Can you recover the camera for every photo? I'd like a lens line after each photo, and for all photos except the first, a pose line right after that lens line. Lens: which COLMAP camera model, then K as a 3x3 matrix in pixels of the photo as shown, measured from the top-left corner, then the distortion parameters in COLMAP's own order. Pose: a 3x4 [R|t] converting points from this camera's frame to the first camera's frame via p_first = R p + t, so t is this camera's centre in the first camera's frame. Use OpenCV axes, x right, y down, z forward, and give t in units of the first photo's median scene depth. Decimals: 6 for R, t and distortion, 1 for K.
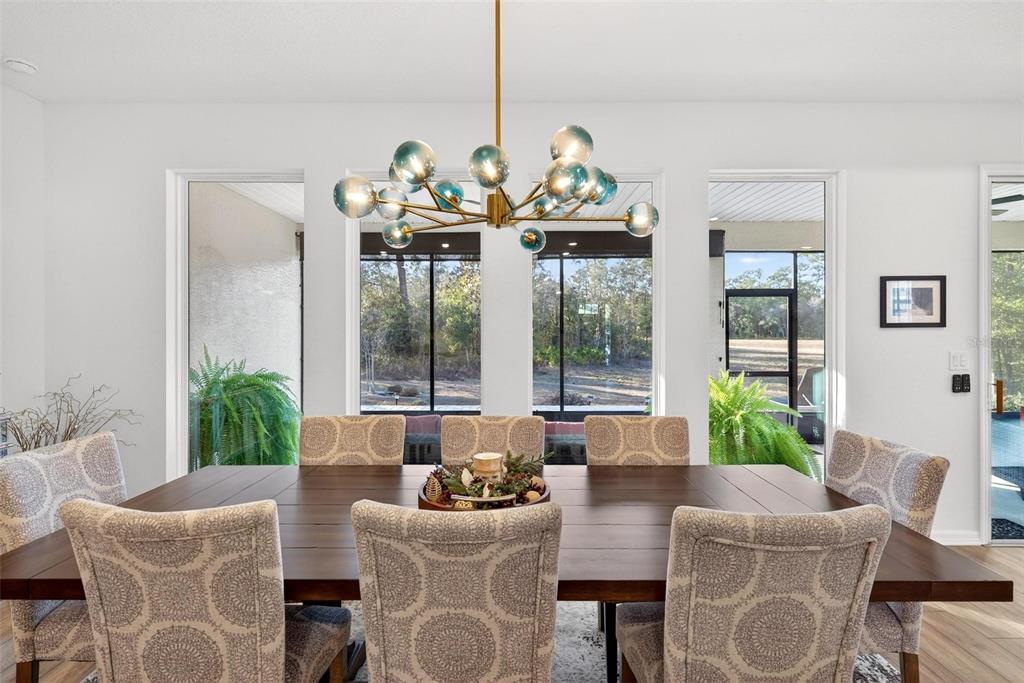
lens RADIAL K [[487.8, 0, 513.5], [0, 487.8, 335.0], [0, 0, 1]] dist [0.000001, -0.000176]
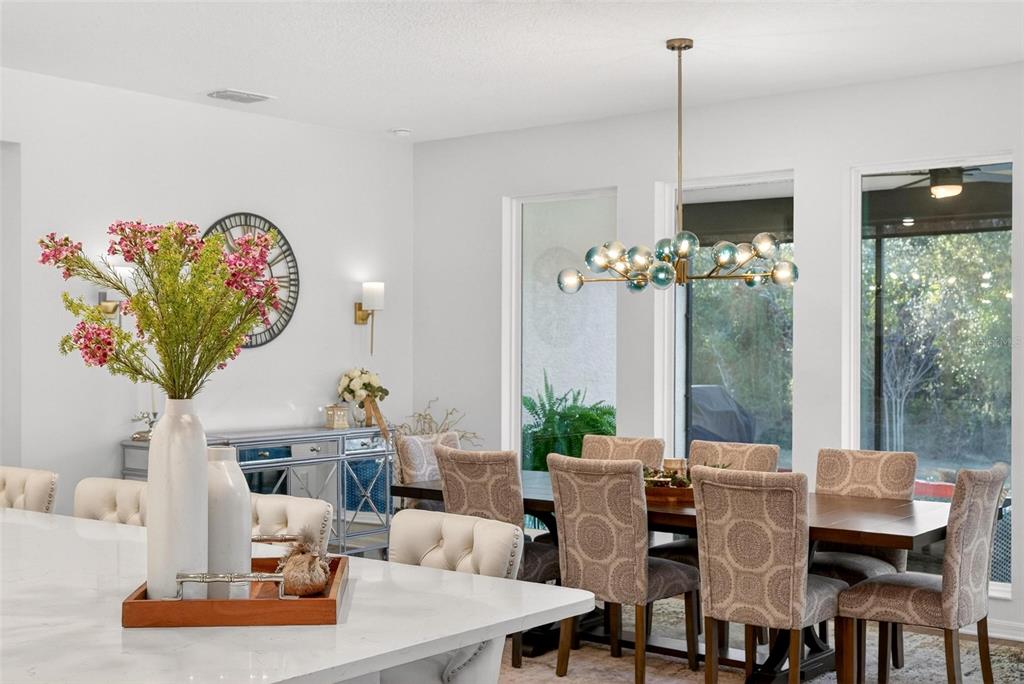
lens RADIAL K [[1287.7, 0, 508.7], [0, 1287.7, 357.6], [0, 0, 1]] dist [0.006538, 0.029518]
pose [[0.787069, 0.007571, -0.616819, 2.571283], [-0.005072, 0.999970, 0.005803, -0.060100], [0.616845, -0.001439, 0.787084, -2.970710]]
